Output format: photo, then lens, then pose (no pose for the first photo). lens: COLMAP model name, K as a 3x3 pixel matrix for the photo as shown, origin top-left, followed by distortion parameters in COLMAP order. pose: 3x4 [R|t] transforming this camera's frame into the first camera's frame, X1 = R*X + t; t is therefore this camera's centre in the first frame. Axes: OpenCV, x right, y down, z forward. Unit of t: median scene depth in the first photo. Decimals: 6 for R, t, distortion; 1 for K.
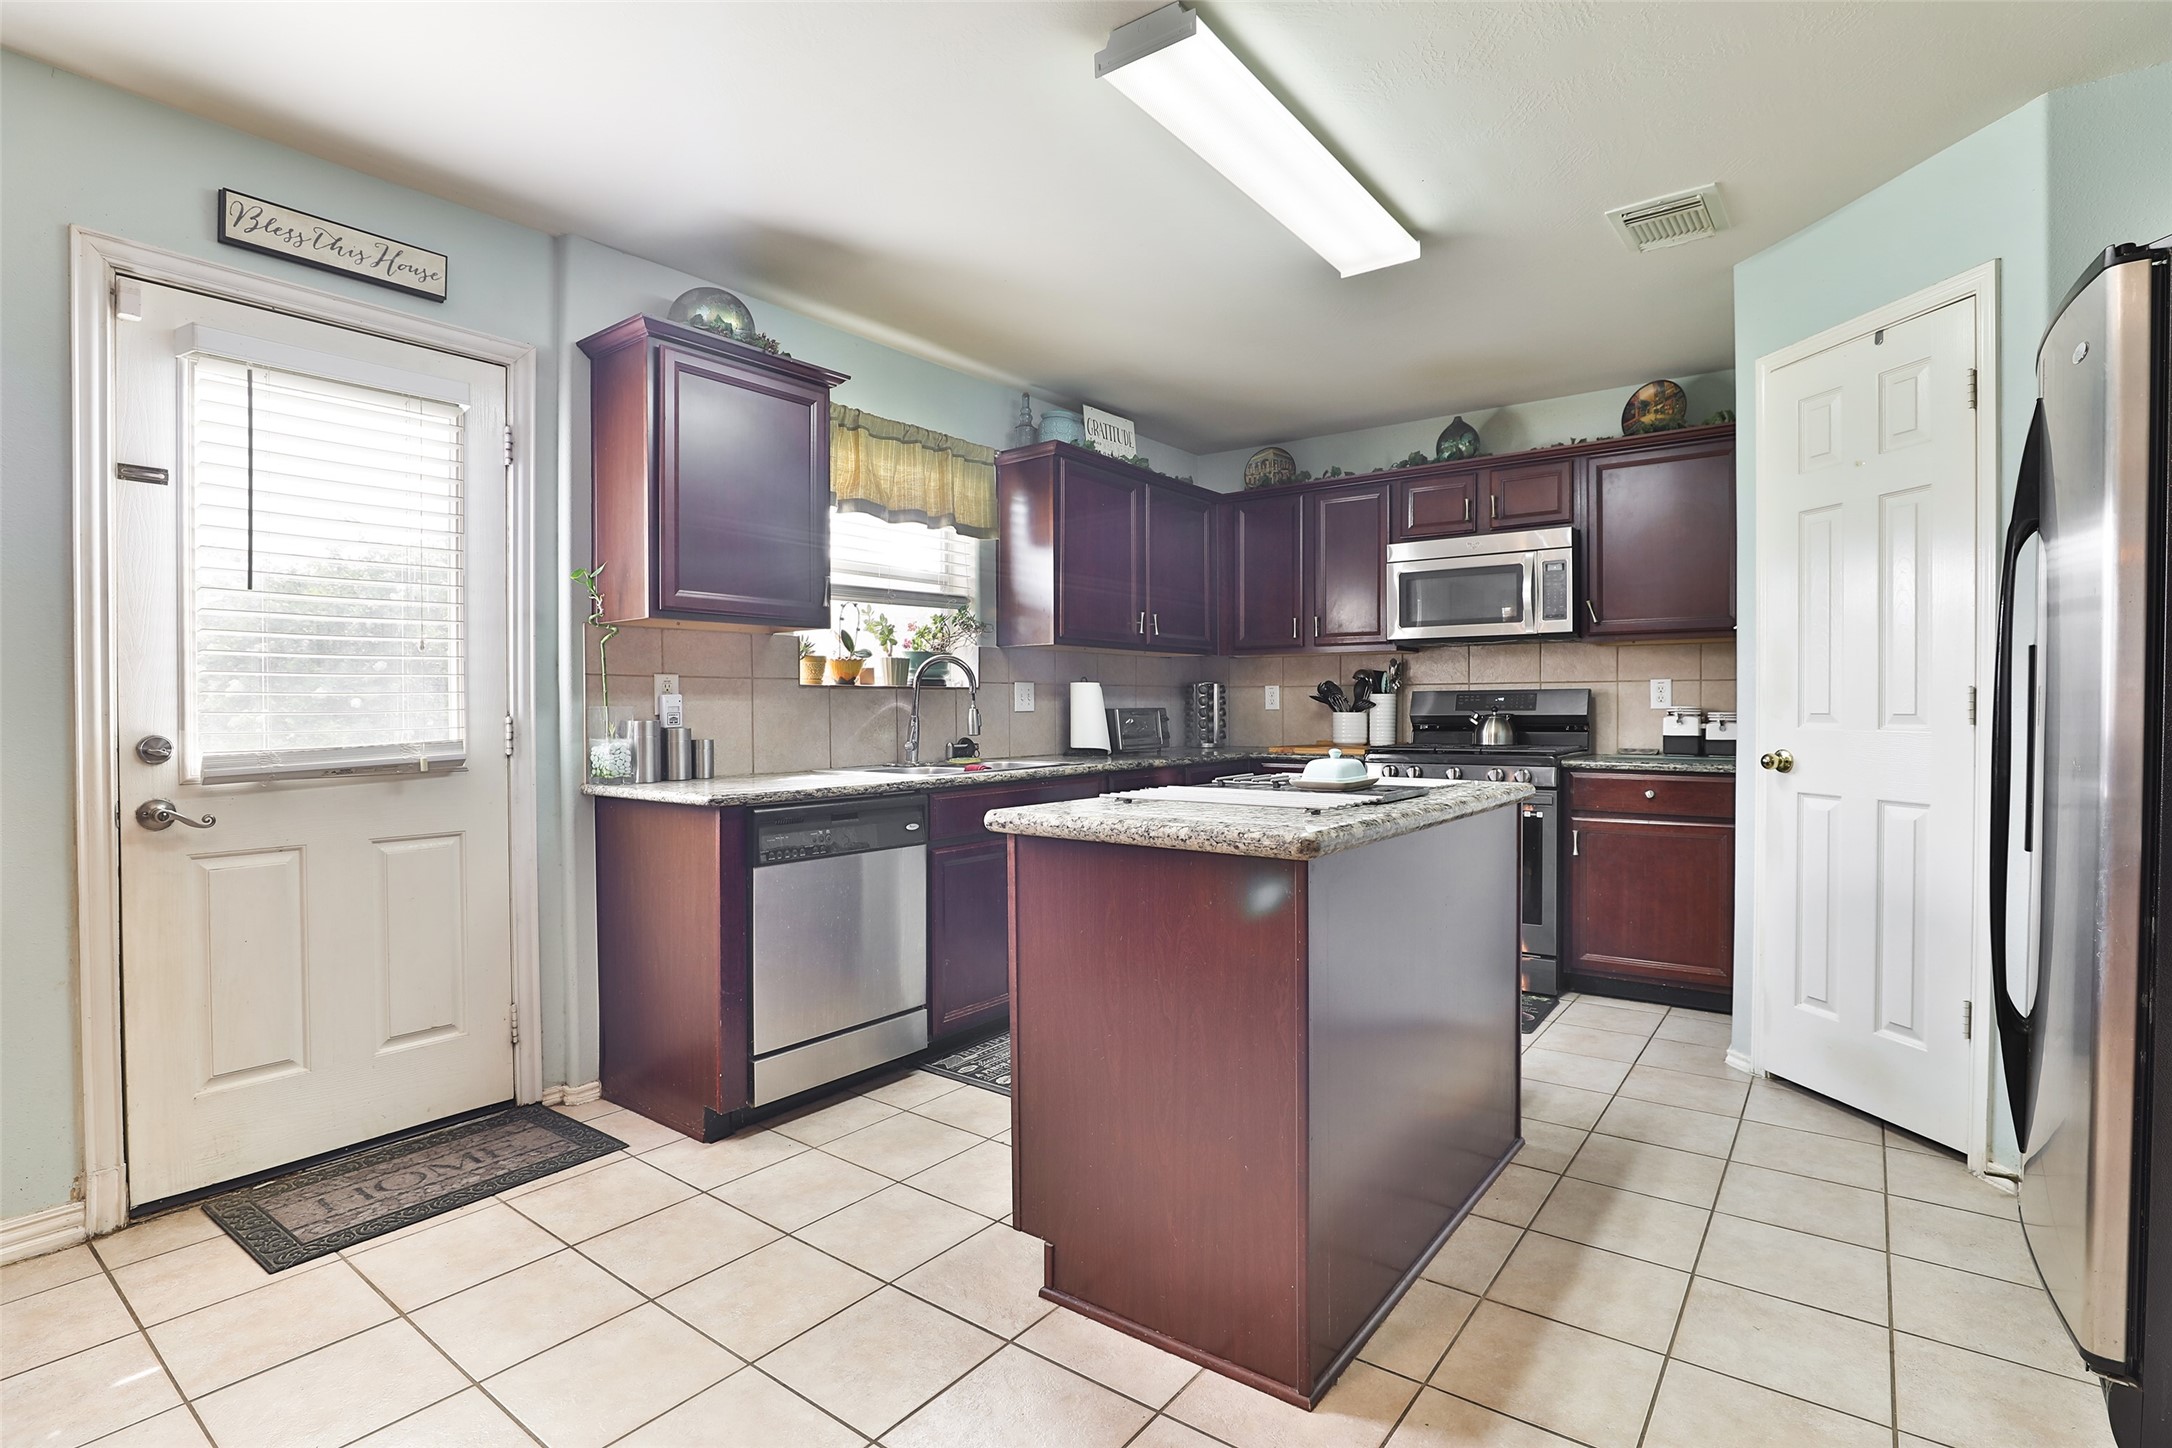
lens RADIAL K [[1037.8, 0, 1091.8], [0, 1037.8, 719.3], [0, 0, 1]] dist [-0.040013, 0.010730]
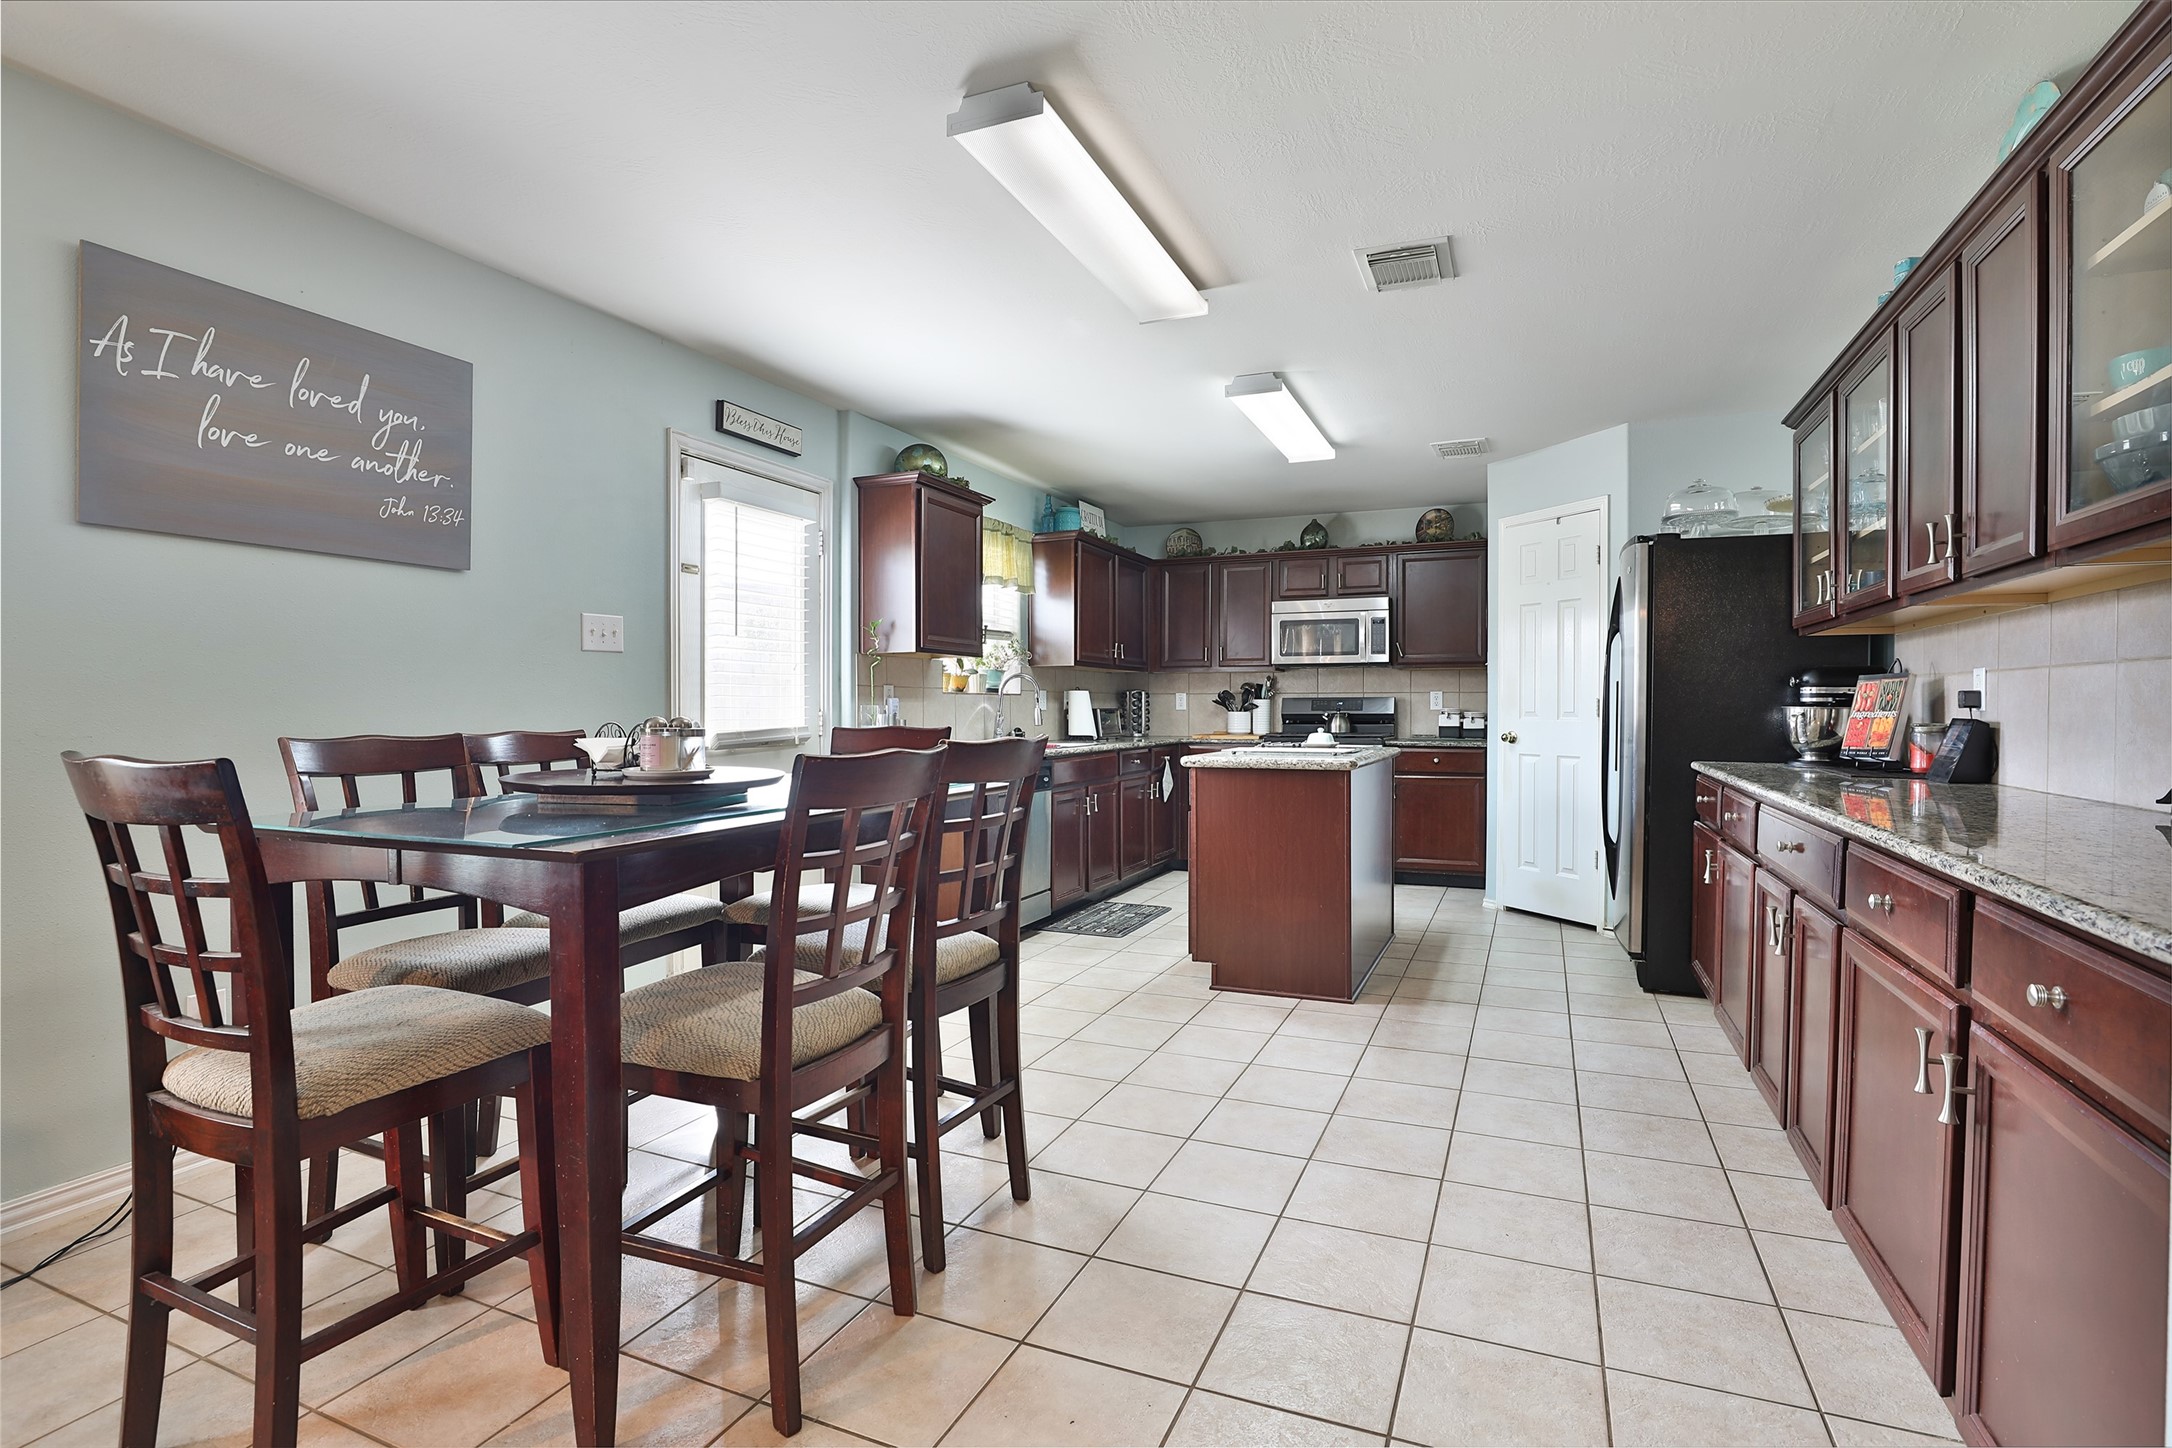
lens RADIAL K [[1037.8, 0, 1091.8], [0, 1037.8, 719.3], [0, 0, 1]] dist [-0.040013, 0.010730]
pose [[0.971489, 0.001362, 0.237079, -0.366555], [-0.000827, 0.999997, -0.002354, 0.009103], [-0.237081, 0.002091, 0.971488, -0.461173]]
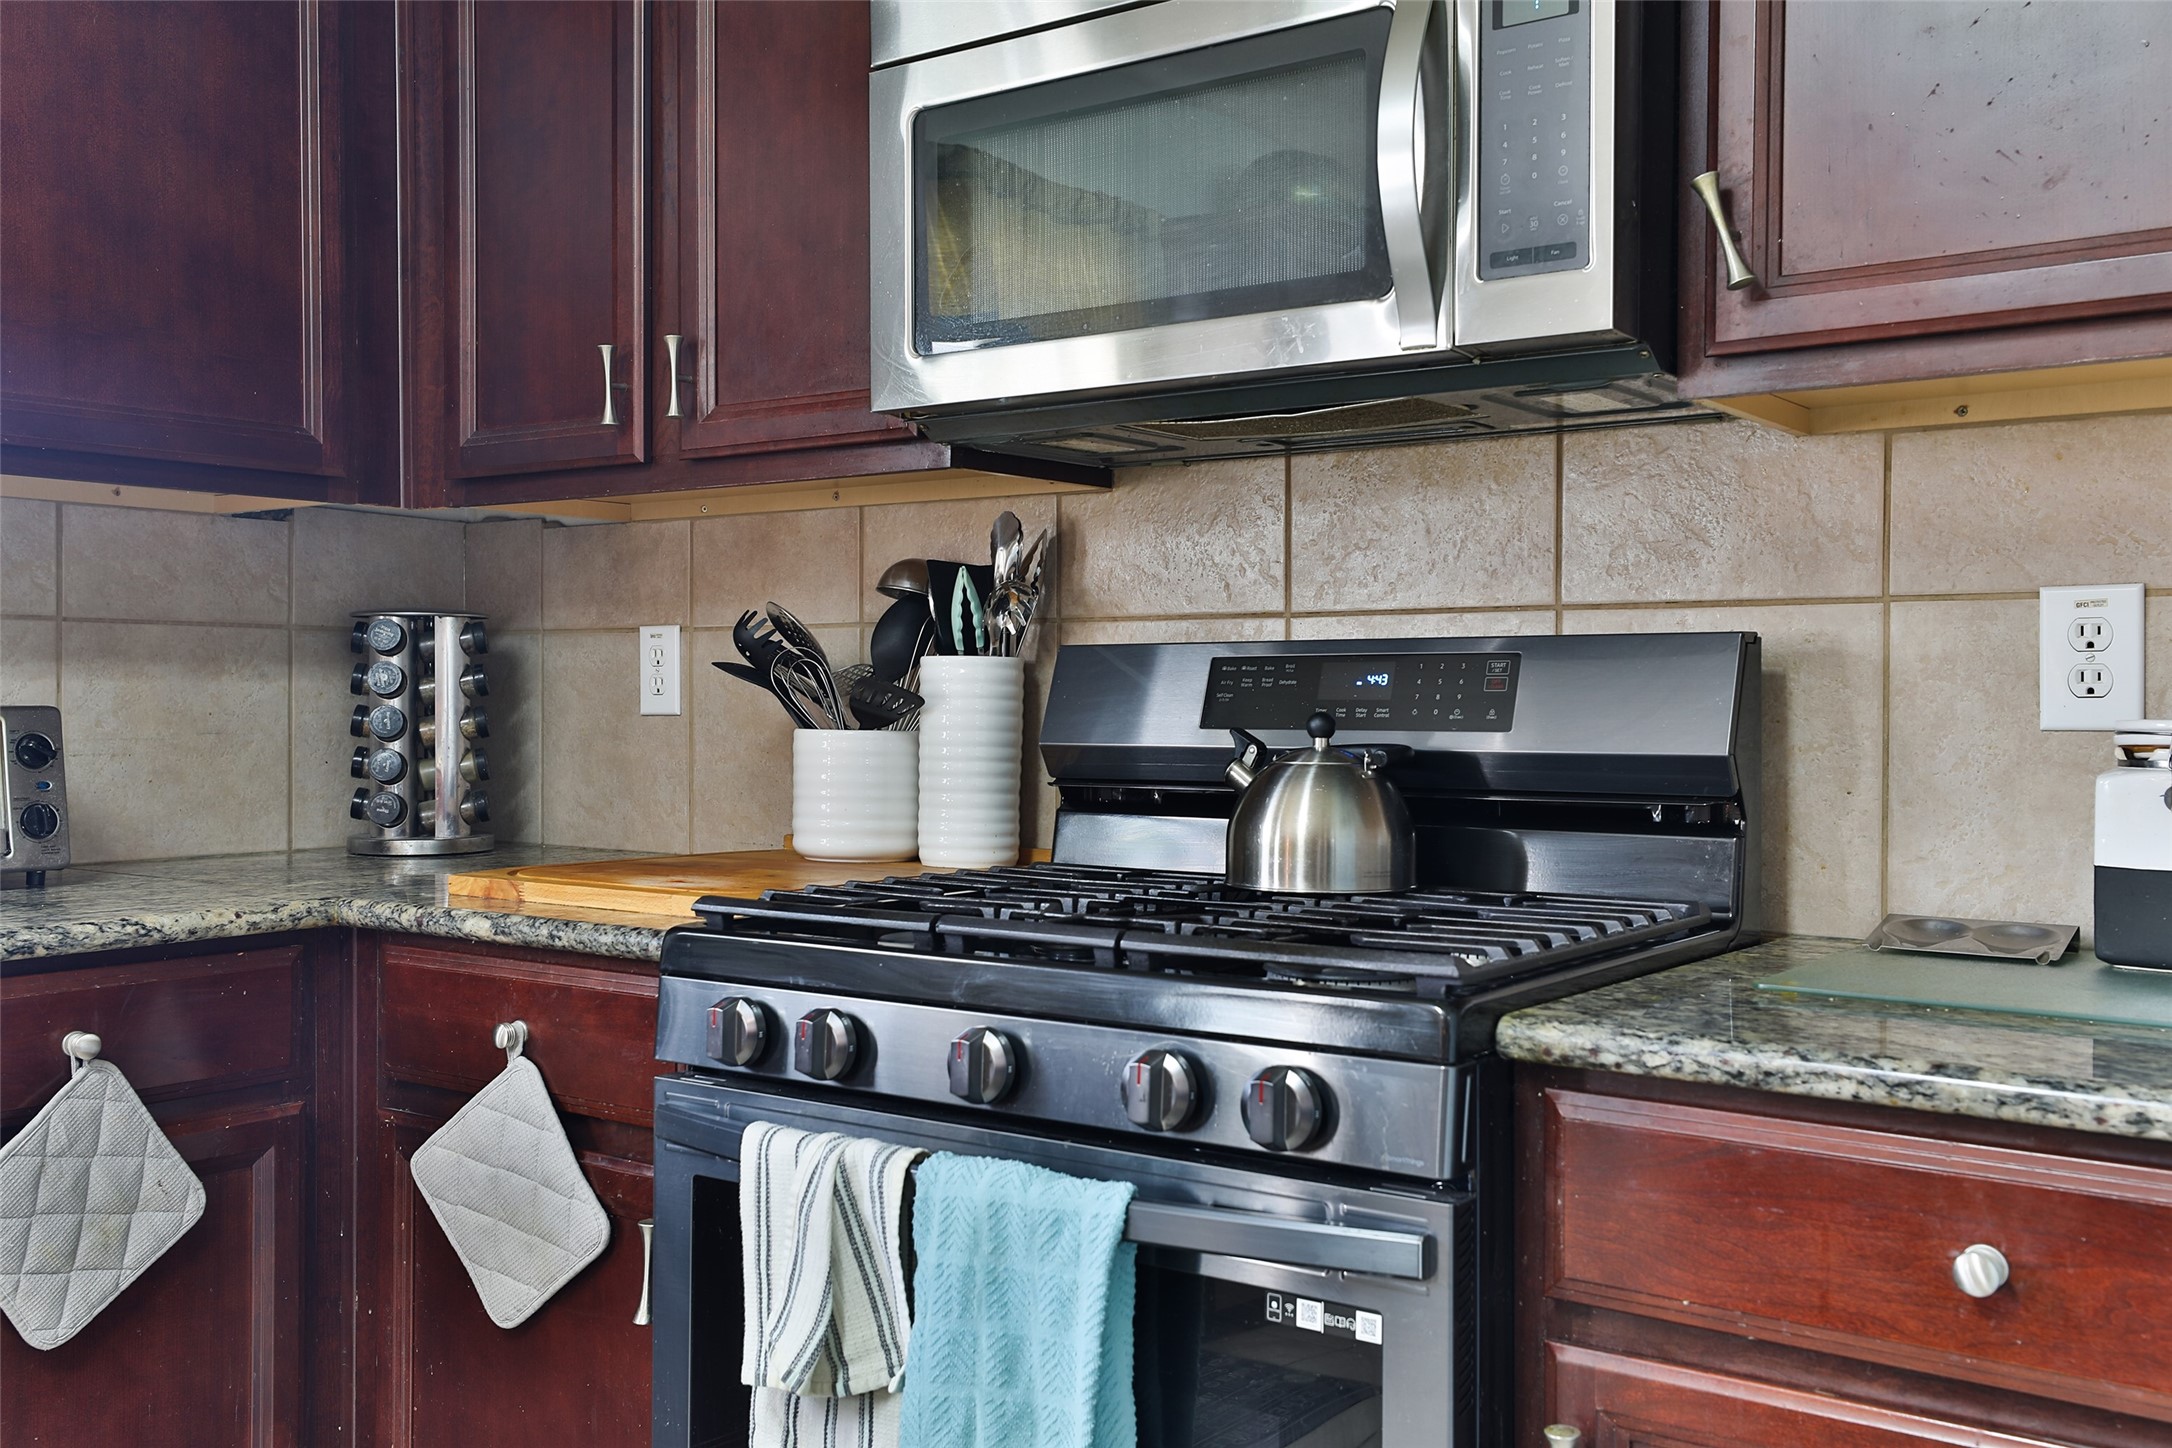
lens RADIAL K [[2024.9, 0, 1086.0], [0, 2024.9, 724.0], [0, 0, 1]] dist [0.042260, 0.002706]
pose [[0.999782, 0.006263, 0.019921, 0.354403], [-0.006312, 0.999977, 0.002364, -0.011388], [-0.019906, -0.002489, 0.999799, 0.609899]]
